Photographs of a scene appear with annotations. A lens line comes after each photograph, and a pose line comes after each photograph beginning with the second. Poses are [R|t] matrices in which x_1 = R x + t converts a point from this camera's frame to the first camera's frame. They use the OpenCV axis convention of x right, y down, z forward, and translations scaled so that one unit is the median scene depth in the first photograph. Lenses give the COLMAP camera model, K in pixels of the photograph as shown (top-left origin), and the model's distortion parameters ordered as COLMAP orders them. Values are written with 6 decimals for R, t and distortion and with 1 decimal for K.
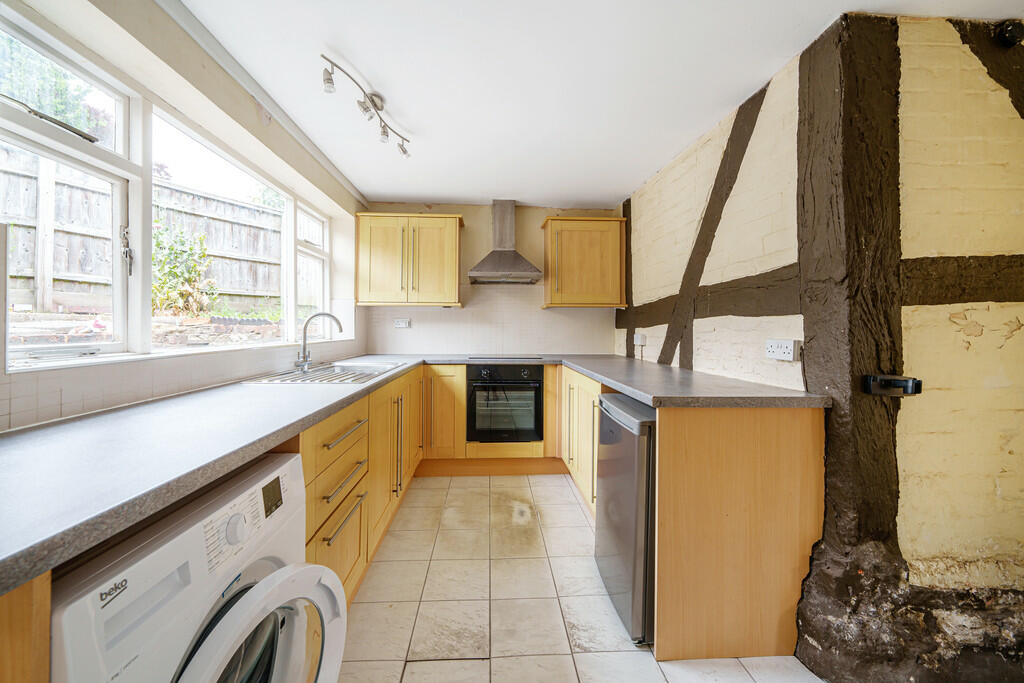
lens RADIAL K [[392.6, 0, 503.2], [0, 392.6, 321.7], [0, 0, 1]] dist [-0.001801, -0.000127]
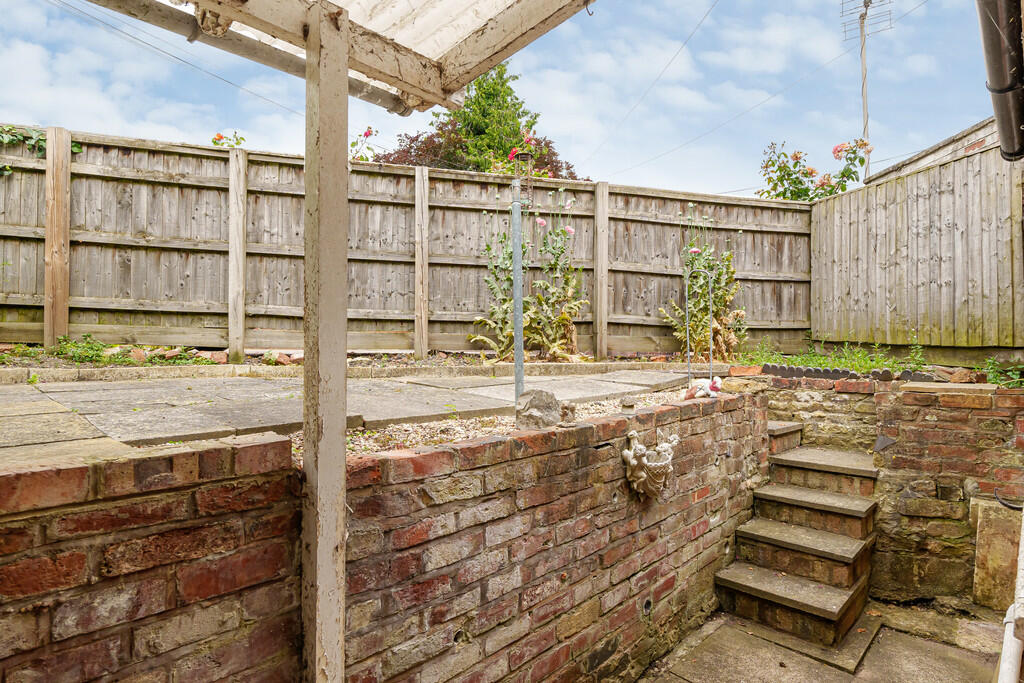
lens RADIAL K [[532.8, 0, 513.5], [0, 532.8, 343.3], [0, 0, 1]] dist [0.000293, -0.000022]
pose [[0.693257, -0.004897, -0.720673, -0.319477], [0.005289, 0.999985, -0.001707, -0.048544], [0.720671, -0.002629, 0.693273, -0.026459]]
